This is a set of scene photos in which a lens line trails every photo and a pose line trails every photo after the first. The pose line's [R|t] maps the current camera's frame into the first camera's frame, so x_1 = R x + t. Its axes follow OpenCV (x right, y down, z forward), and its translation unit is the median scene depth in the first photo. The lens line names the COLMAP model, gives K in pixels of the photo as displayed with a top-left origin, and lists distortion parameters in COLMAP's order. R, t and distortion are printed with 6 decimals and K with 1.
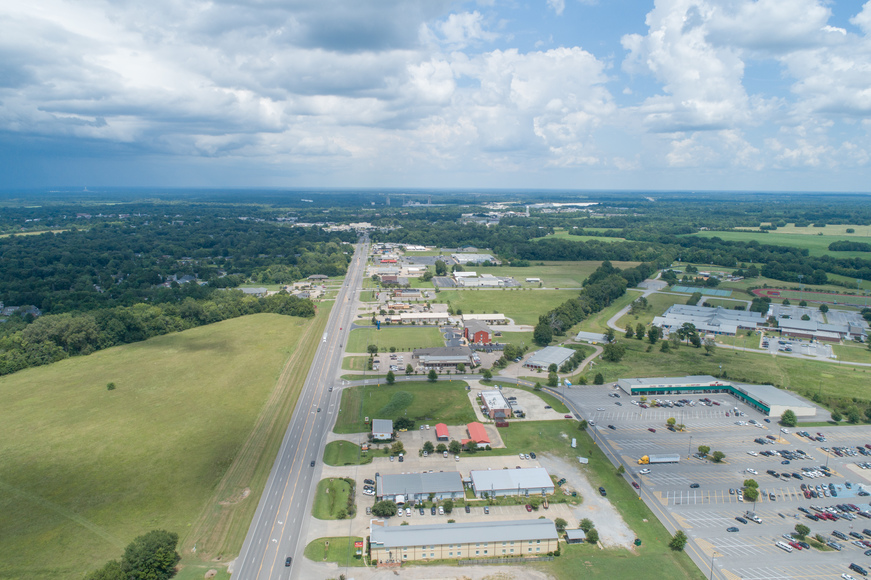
lens RADIAL K [[583.3, 0, 436.8], [0, 583.3, 291.3], [0, 0, 1]] dist [-0.008279, 0.007443]
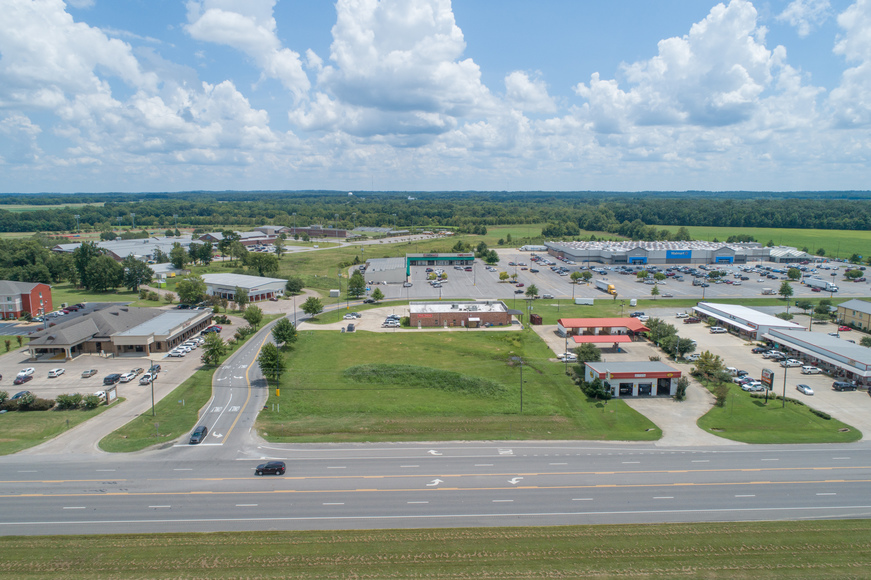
lens RADIAL K [[583.3, 0, 436.8], [0, 583.3, 291.3], [0, 0, 1]] dist [-0.008279, 0.007443]
pose [[0.047566, -0.175149, 0.983392, -0.343134], [0.181501, 0.969633, 0.163920, 0.062324], [-0.982240, 0.170689, 0.077911, 0.765521]]
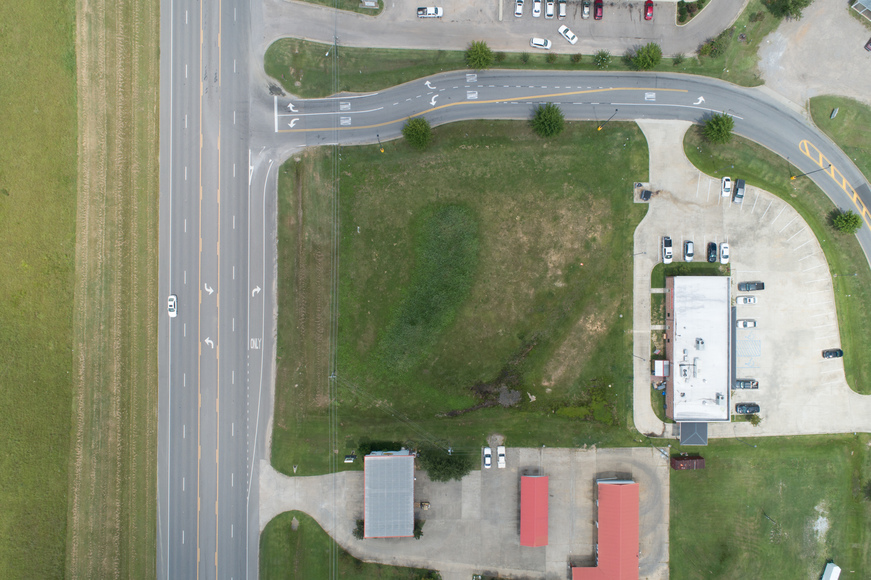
lens RADIAL K [[583.3, 0, 436.8], [0, 583.3, 291.3], [0, 0, 1]] dist [-0.008279, 0.007443]
pose [[0.994808, 0.101637, 0.005210, -0.053885], [-0.024021, 0.184743, 0.982493, -0.134267], [0.098895, -0.977517, 0.186225, 0.747640]]
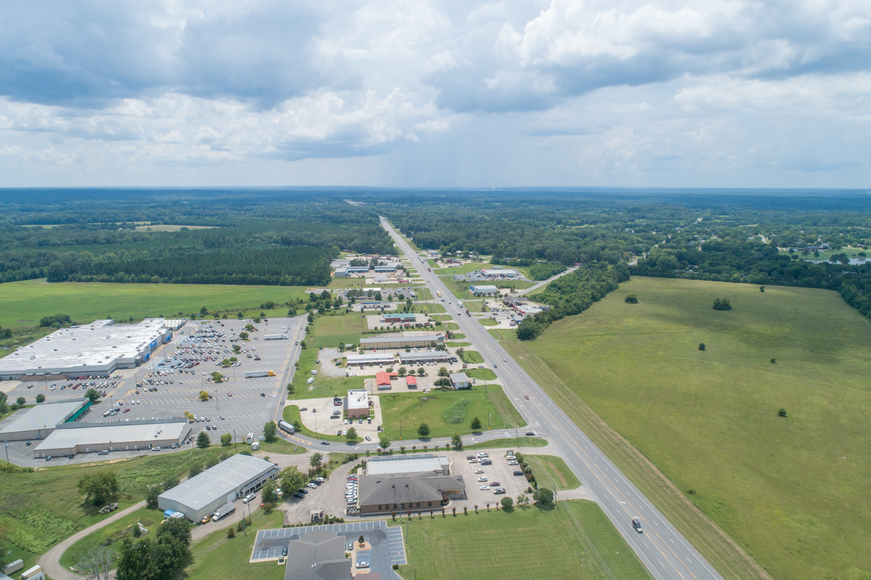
lens RADIAL K [[583.3, 0, 436.8], [0, 583.3, 291.3], [0, 0, 1]] dist [-0.008279, 0.007443]
pose [[-0.998622, 0.001080, -0.052468, 0.014183], [-0.017711, 0.934192, 0.356331, -0.270380], [0.049400, 0.356769, -0.932886, 1.470193]]
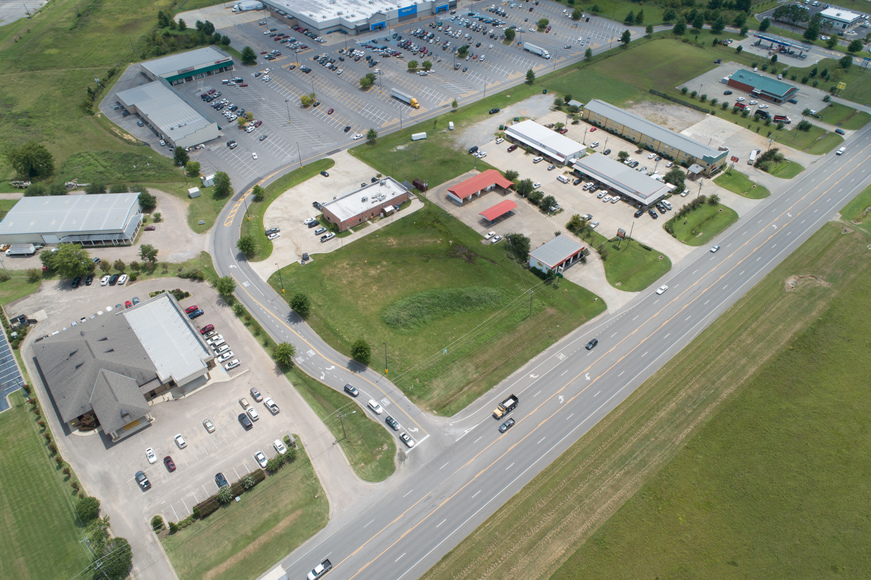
lens RADIAL K [[583.3, 0, 436.8], [0, 583.3, 291.3], [0, 0, 1]] dist [-0.008279, 0.007443]
pose [[-0.577827, -0.565704, 0.588298, -0.296085], [0.132852, 0.646005, 0.751683, -0.170258], [-0.805274, 0.512499, -0.298124, 0.927235]]
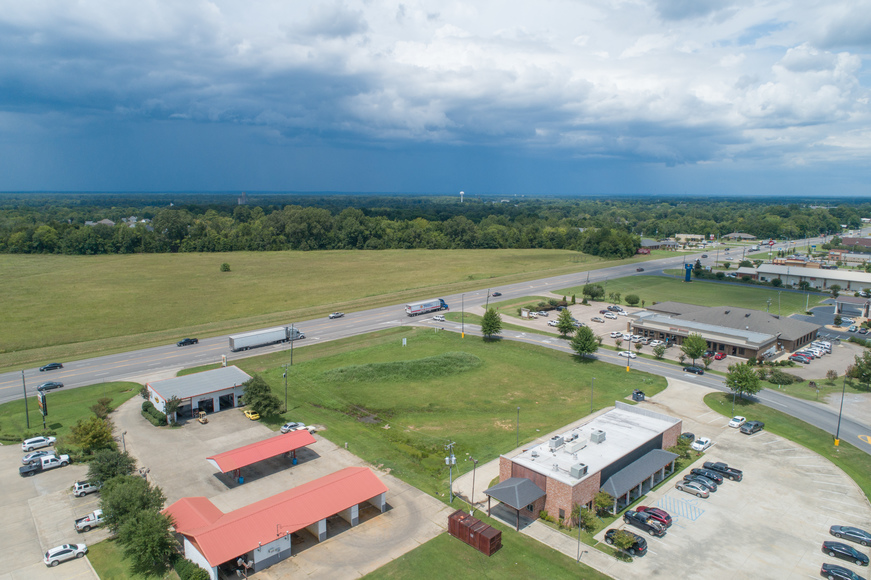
lens RADIAL K [[583.3, 0, 436.8], [0, 583.3, 291.3], [0, 0, 1]] dist [-0.008279, 0.007443]
pose [[0.616012, 0.132095, -0.776582, 0.191769], [-0.144695, 0.988040, 0.053287, 0.094113], [0.774334, 0.079542, 0.627758, 0.616281]]
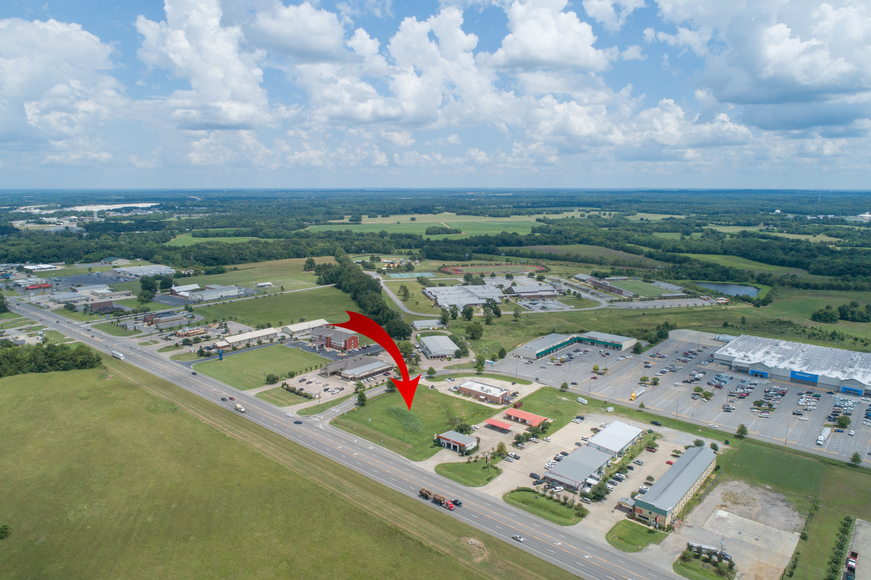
lens RADIAL K [[579.0, 0, 436.5], [0, 579.0, 309.8], [0, 0, 1]] dist [-0.006588, 0.003042]
pose [[0.717490, -0.152927, 0.679574, -0.512269], [0.129369, 0.987884, 0.085721, -0.042960], [-0.684450, 0.026412, 0.728581, 0.229607]]
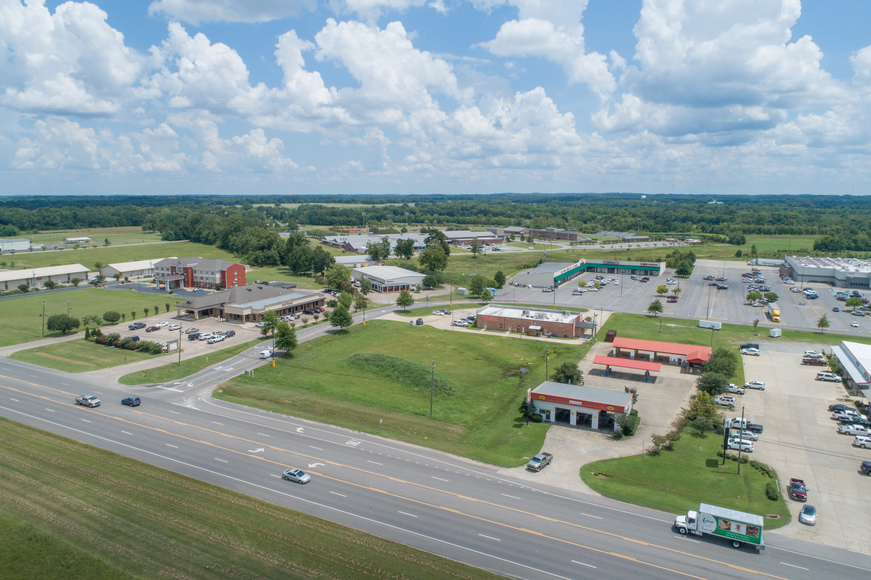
lens RADIAL K [[583.3, 0, 436.8], [0, 583.3, 291.3], [0, 0, 1]] dist [-0.008279, 0.007443]
pose [[0.530298, -0.144966, 0.835326, -0.303827], [0.153733, 0.985382, 0.073411, 0.090167], [-0.833757, 0.089487, 0.544832, 0.611572]]
